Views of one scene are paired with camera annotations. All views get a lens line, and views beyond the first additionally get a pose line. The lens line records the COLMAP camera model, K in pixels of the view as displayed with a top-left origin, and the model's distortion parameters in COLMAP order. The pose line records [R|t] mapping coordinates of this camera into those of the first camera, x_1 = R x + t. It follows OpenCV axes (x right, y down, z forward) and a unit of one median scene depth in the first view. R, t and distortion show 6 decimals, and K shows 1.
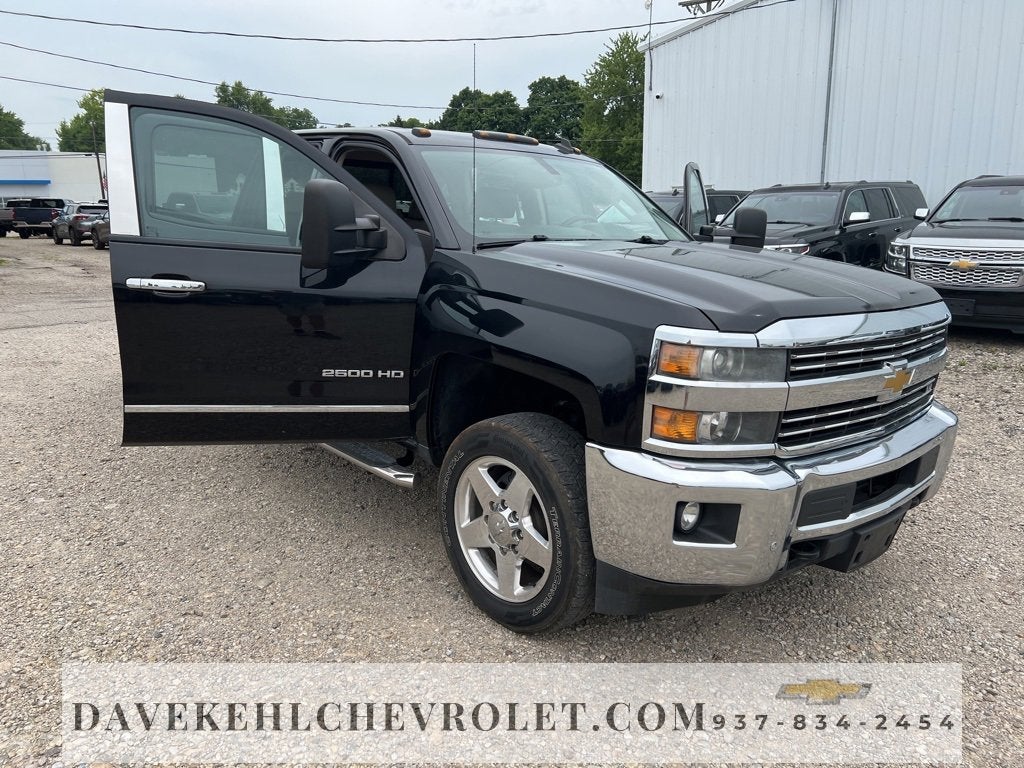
lens RADIAL K [[770.5, 0, 510.7], [0, 770.5, 391.3], [0, 0, 1]] dist [0.054283, -0.064492]
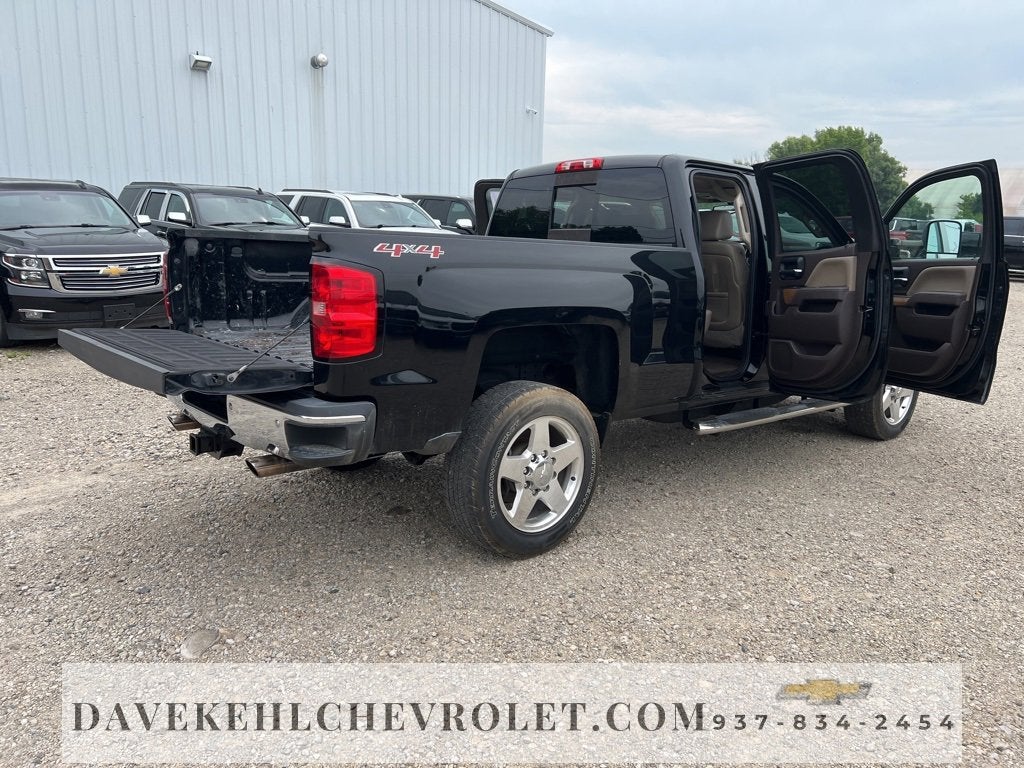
lens RADIAL K [[770.5, 0, 507.3], [0, 770.5, 385.4], [0, 0, 1]] dist [0.054283, -0.064492]
pose [[0.034709, -0.213348, 0.976360, -1.867404], [0.206292, 0.957438, 0.201879, -0.421804], [-0.977875, 0.194408, 0.077244, 1.689980]]
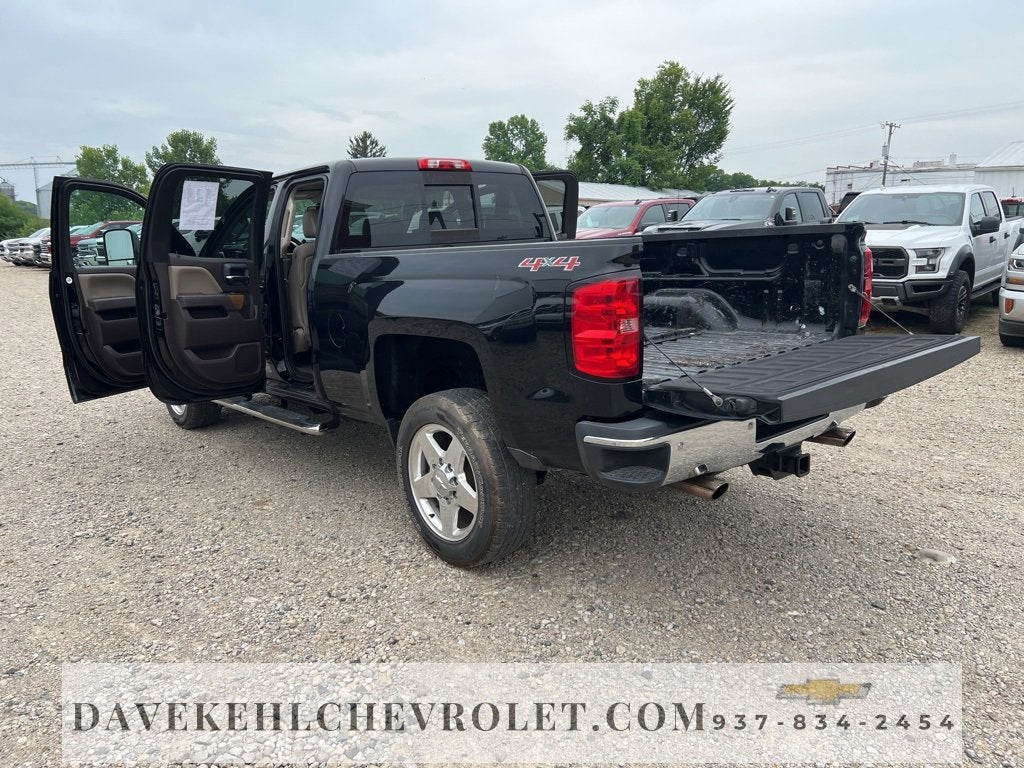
lens RADIAL K [[770.5, 0, 513.3], [0, 770.5, 382.6], [0, 0, 1]] dist [0.054283, -0.064492]
pose [[-0.999554, -0.001149, 0.029833, -0.466581], [0.011206, 0.911756, 0.410580, -0.729300], [-0.027672, 0.410732, -0.911336, 3.125476]]
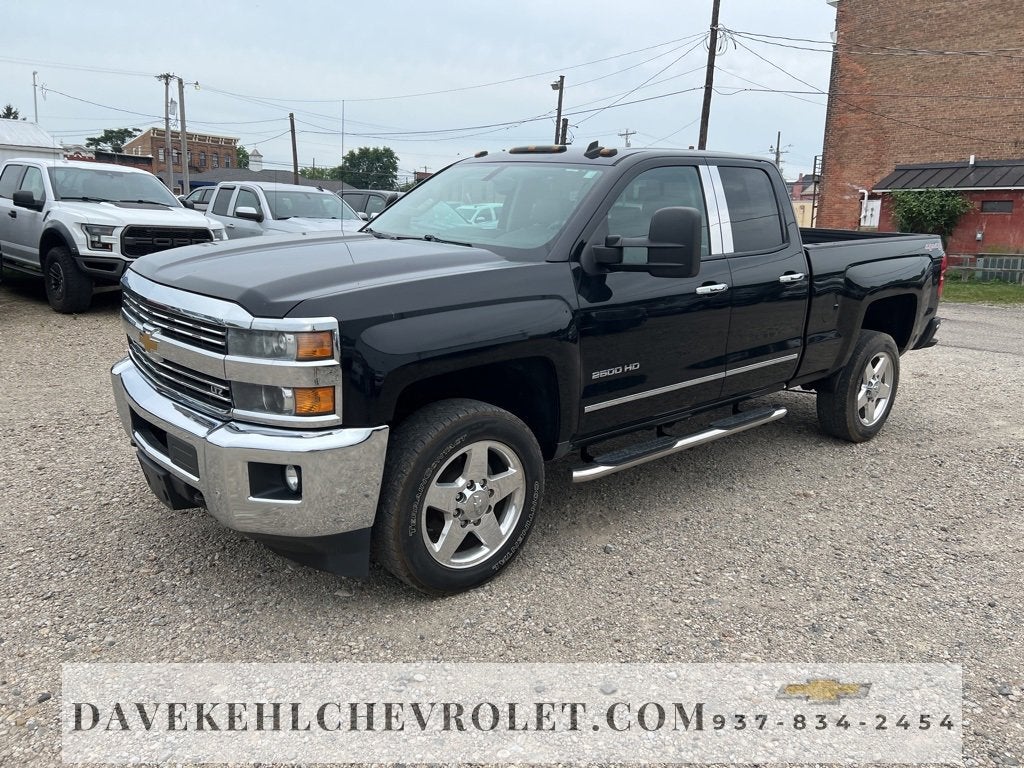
lens RADIAL K [[770.5, 0, 513.9], [0, 770.5, 375.2], [0, 0, 1]] dist [0.054283, -0.064492]
pose [[-0.021647, 0.188860, -0.981765, 1.421841], [-0.261332, 0.946785, 0.187893, -0.285645], [0.965006, 0.260634, 0.028860, 1.307564]]
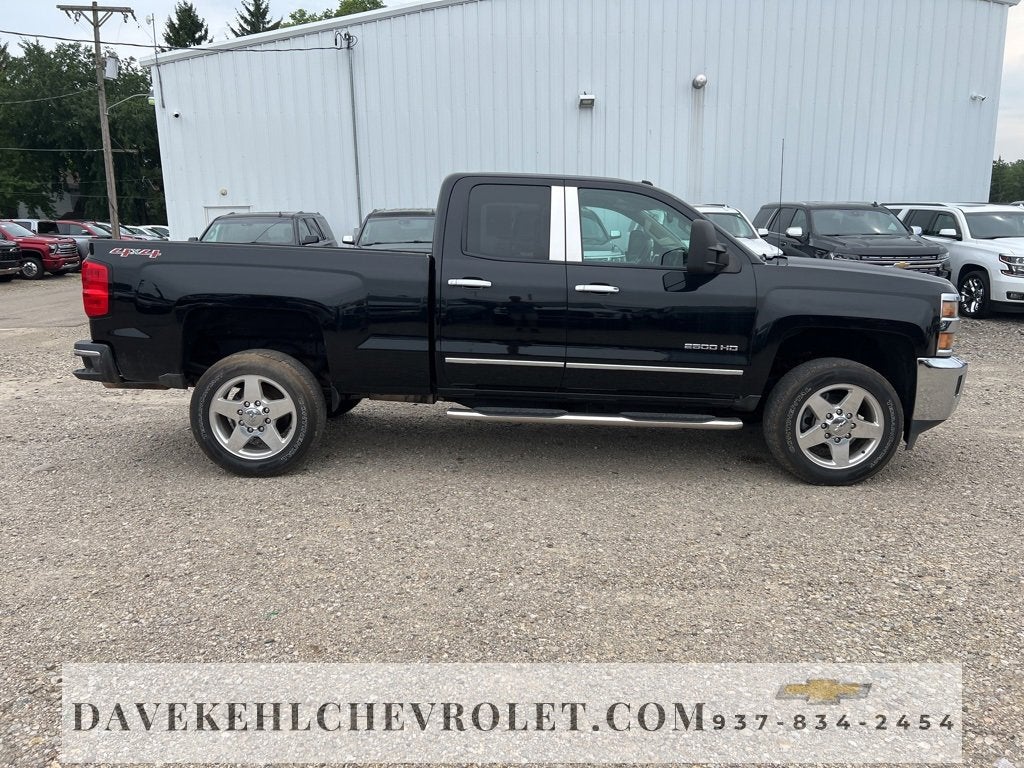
lens RADIAL K [[770.5, 0, 507.5], [0, 770.5, 382.4], [0, 0, 1]] dist [0.054283, -0.064492]
pose [[0.677091, -0.151692, 0.720096, -1.550721], [0.174059, 0.983771, 0.043572, -0.105819], [-0.715019, 0.095837, 0.692505, 0.308758]]
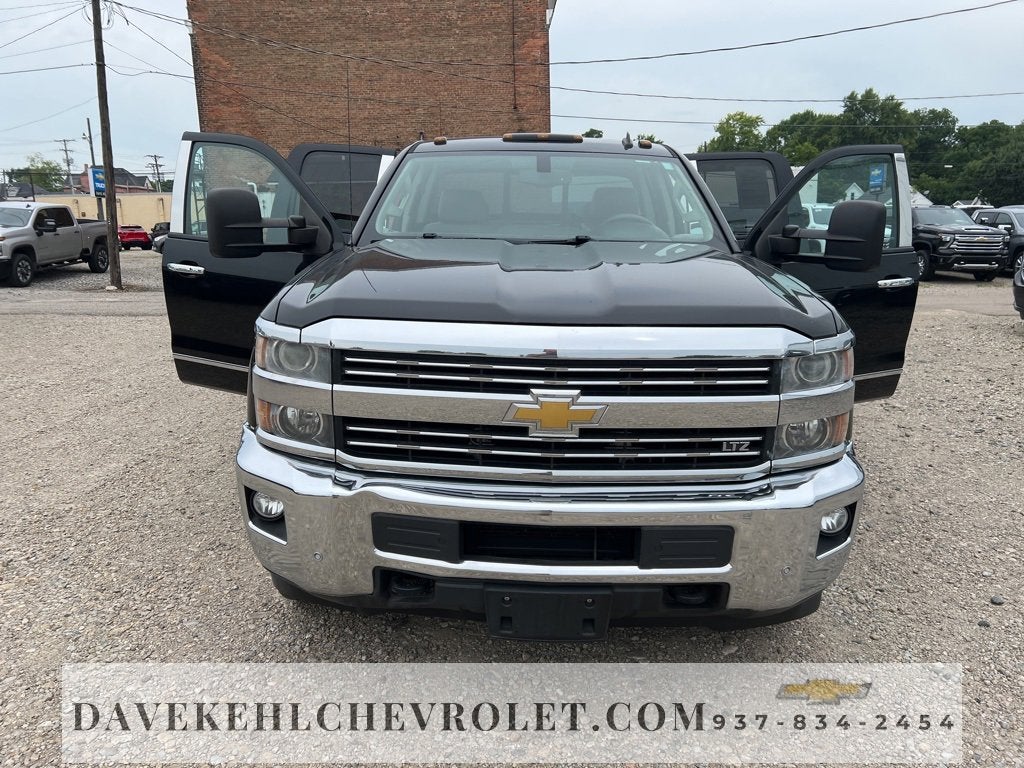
lens RADIAL K [[770.5, 0, 504.8], [0, 770.5, 383.5], [0, 0, 1]] dist [0.054283, -0.064492]
pose [[0.730282, 0.126910, -0.671254, 0.847198], [-0.142996, 0.989223, 0.031456, -0.053801], [0.668012, 0.073015, 0.740559, 0.334872]]
